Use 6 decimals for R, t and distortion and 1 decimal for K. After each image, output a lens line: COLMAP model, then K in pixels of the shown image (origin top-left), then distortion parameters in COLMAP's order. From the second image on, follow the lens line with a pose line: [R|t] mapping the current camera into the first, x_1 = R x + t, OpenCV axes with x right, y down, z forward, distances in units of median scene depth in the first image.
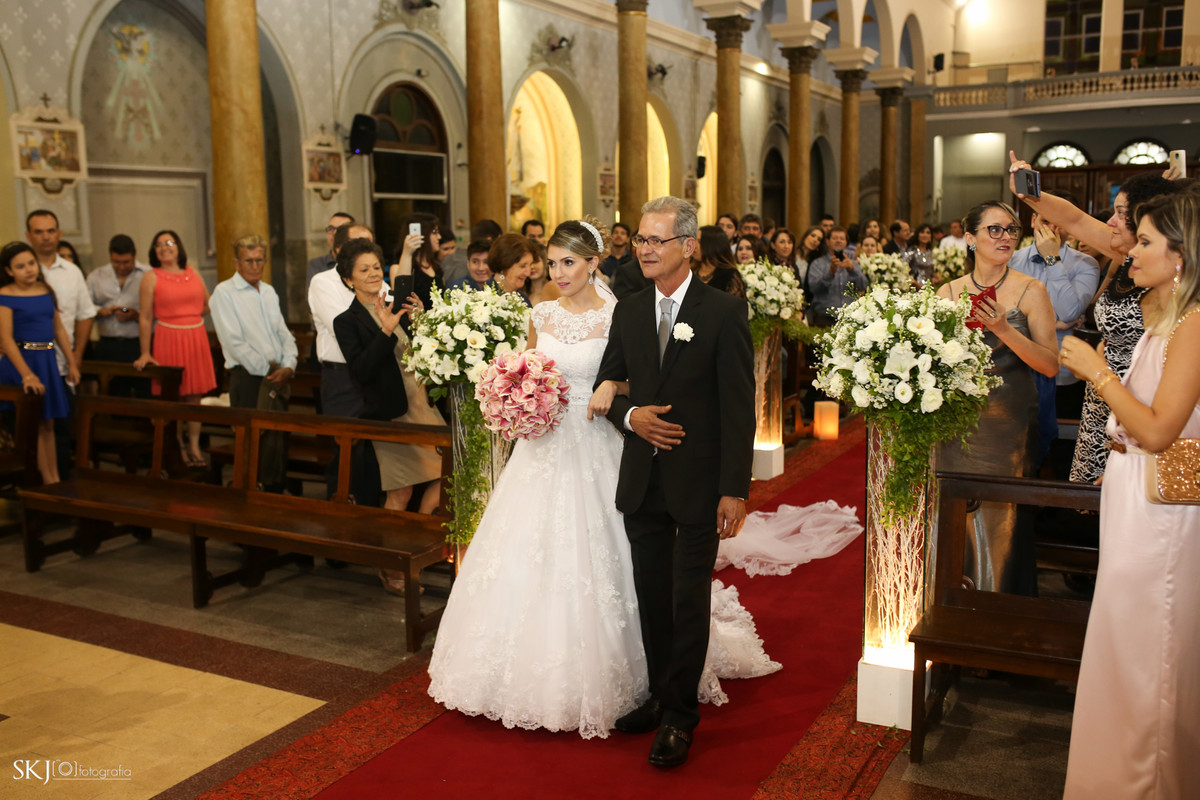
lens RADIAL K [[1133.4, 0, 602.9], [0, 1133.4, 392.9], [0, 0, 1]] dist [-0.023454, 0.000000]
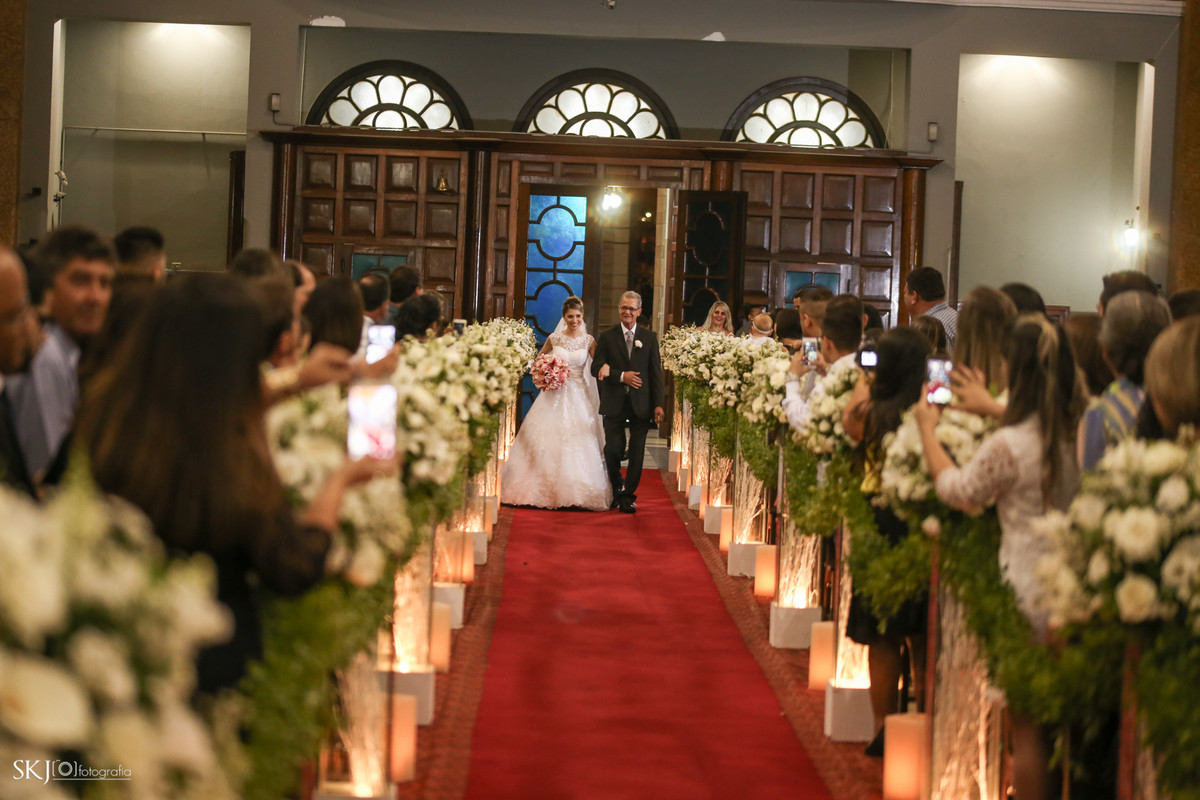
lens RADIAL K [[3397.4, 0, 592.7], [0, 3397.4, 398.8], [0, 0, 1]] dist [0.006204, 0.000000]
pose [[0.882863, 0.037134, 0.468160, -0.074004], [0.013482, 0.994454, -0.104304, -0.007645], [-0.469437, 0.098398, 0.877466, 0.074778]]
